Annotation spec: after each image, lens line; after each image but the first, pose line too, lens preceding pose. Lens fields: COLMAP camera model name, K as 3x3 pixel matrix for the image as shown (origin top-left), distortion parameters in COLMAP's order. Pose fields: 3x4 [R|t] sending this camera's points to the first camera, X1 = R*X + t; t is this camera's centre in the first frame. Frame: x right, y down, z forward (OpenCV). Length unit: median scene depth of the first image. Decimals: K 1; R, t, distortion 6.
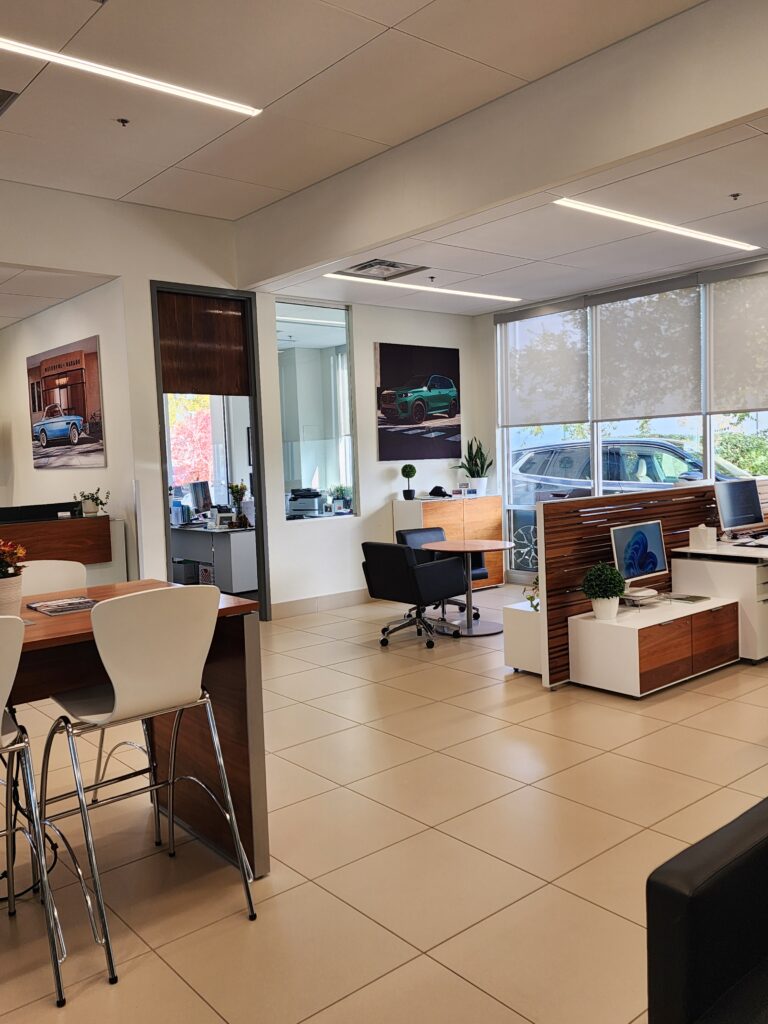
lens RADIAL K [[850.6, 0, 385.1], [0, 850.6, 513.0], [0, 0, 1]] dist [0.016333, -0.001233]
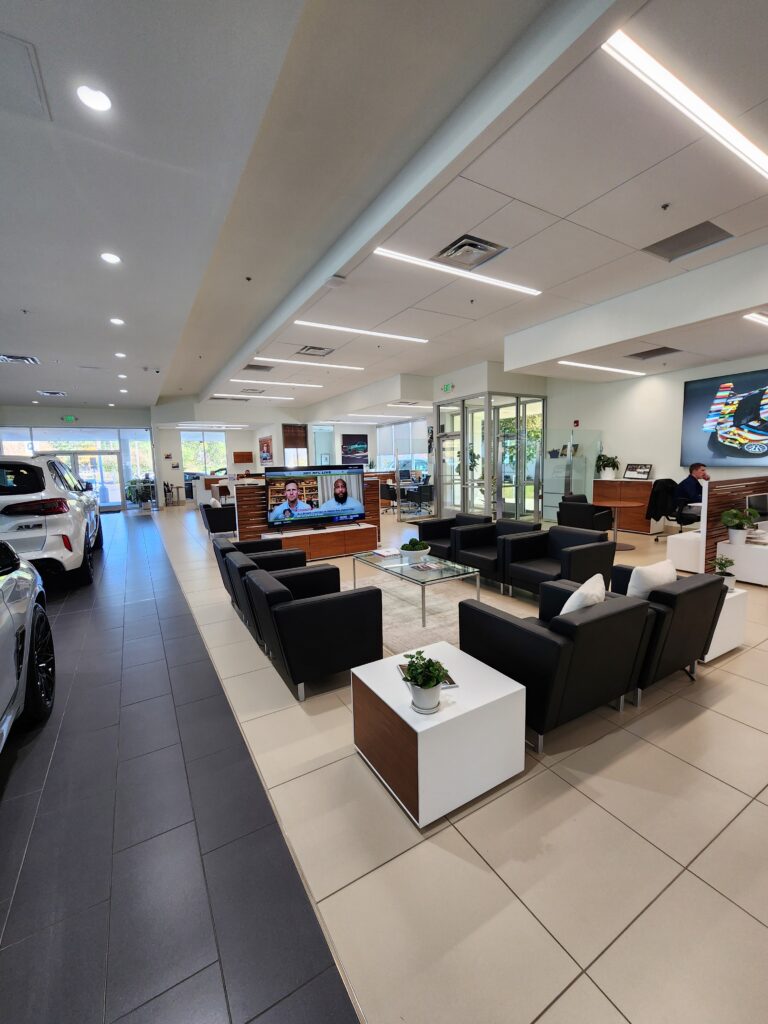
lens RADIAL K [[430.3, 0, 385.1], [0, 430.3, 510.8], [0, 0, 1]] dist [-0.000905, -0.000039]
pose [[0.986679, 0.025642, -0.160643, 0.517307], [-0.018099, 0.998672, 0.048240, 0.055429], [0.161667, -0.044690, 0.985833, -0.950021]]
